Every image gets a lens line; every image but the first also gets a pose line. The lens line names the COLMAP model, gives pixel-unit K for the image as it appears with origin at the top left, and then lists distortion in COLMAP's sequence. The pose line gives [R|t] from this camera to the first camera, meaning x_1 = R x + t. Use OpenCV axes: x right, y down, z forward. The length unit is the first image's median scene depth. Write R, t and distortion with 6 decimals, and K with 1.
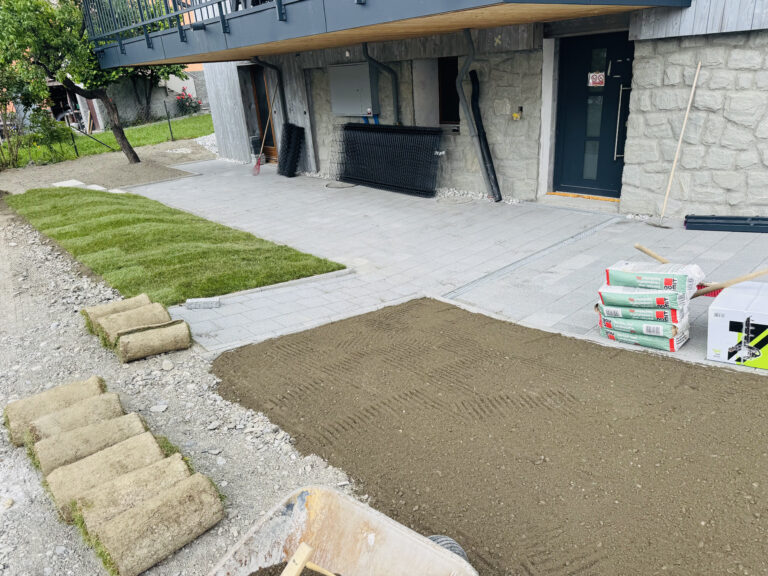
lens RADIAL K [[541.1, 0, 384.5], [0, 541.1, 287.1], [0, 0, 1]] dist [0.015614, -0.017581]
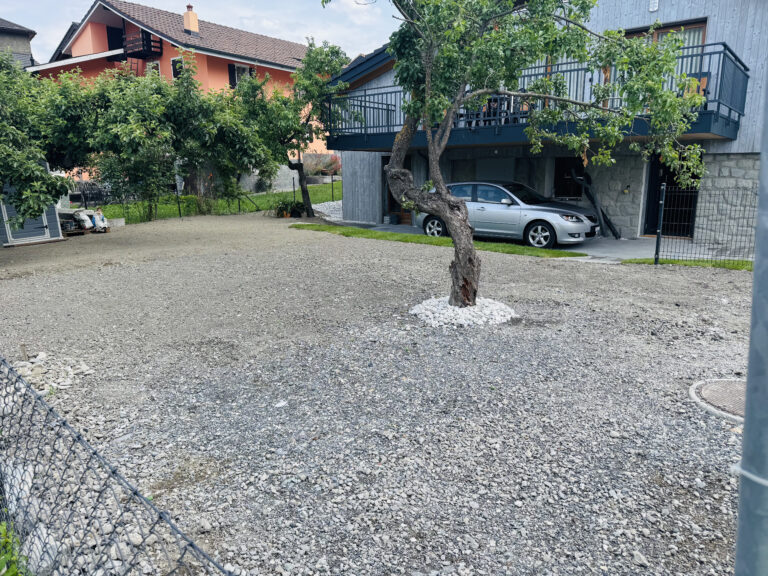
lens RADIAL K [[541.1, 0, 385.0], [0, 541.1, 289.5], [0, 0, 1]] dist [0.015614, -0.017581]
pose [[0.988894, 0.032341, 0.145063, -0.816214], [-0.007160, 0.985271, -0.170850, 0.321834], [-0.148452, 0.167914, 0.974560, -0.569724]]
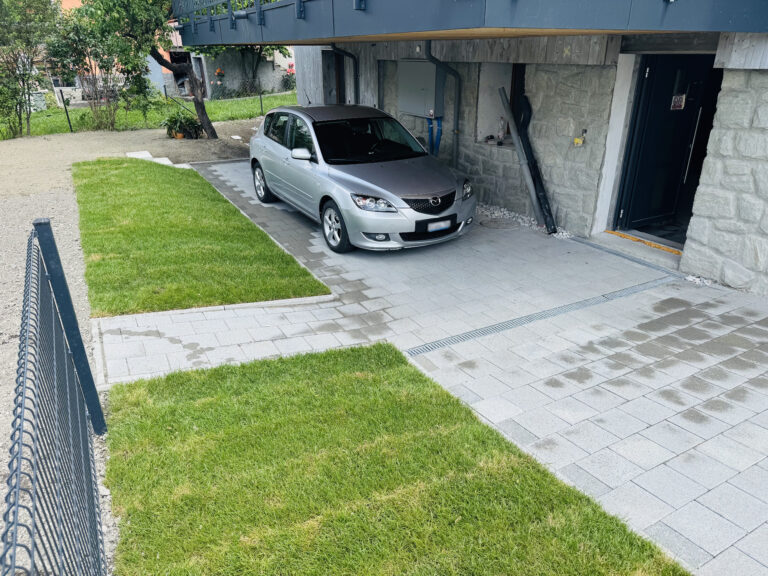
lens RADIAL K [[541.1, 0, 381.0], [0, 541.1, 286.9], [0, 0, 1]] dist [0.015614, -0.017581]
pose [[0.970293, 0.154127, -0.186485, 0.143681], [-0.147979, 0.987895, 0.046541, -0.080975], [0.191400, -0.017562, 0.981355, 0.088389]]
